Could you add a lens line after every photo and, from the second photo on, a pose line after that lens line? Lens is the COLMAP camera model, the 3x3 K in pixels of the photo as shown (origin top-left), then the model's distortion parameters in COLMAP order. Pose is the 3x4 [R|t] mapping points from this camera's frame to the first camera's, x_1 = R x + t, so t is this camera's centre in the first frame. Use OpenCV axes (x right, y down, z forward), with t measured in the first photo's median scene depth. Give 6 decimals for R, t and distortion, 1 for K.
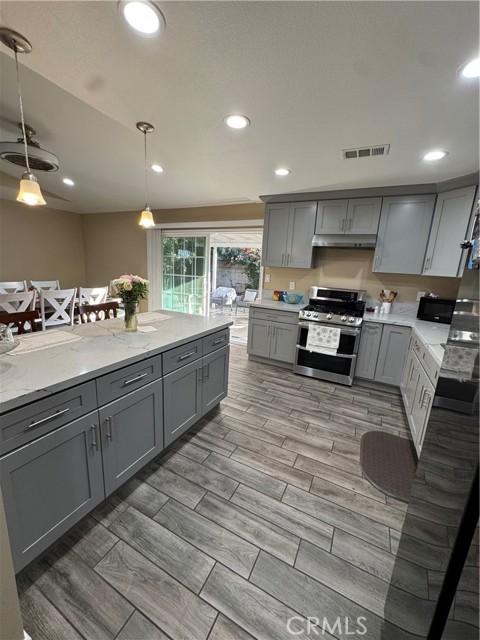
lens RADIAL K [[256.6, 0, 240.0], [0, 256.6, 320.0], [0, 0, 1]] dist [-0.000813, -0.000005]
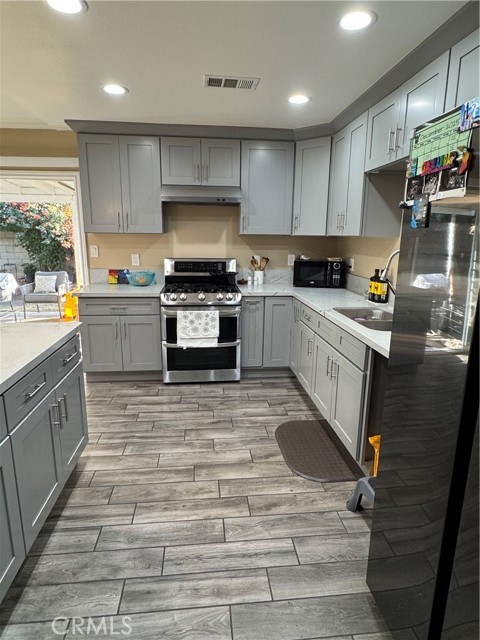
lens RADIAL K [[380.3, 0, 240.0], [0, 380.3, 320.0], [0, 0, 1]] dist [-0.002578, 0.001069]
pose [[0.838892, -0.161275, 0.519856, -0.154056], [0.146500, 0.986751, 0.069712, -0.008008], [-0.524212, 0.017678, 0.851405, 0.003095]]
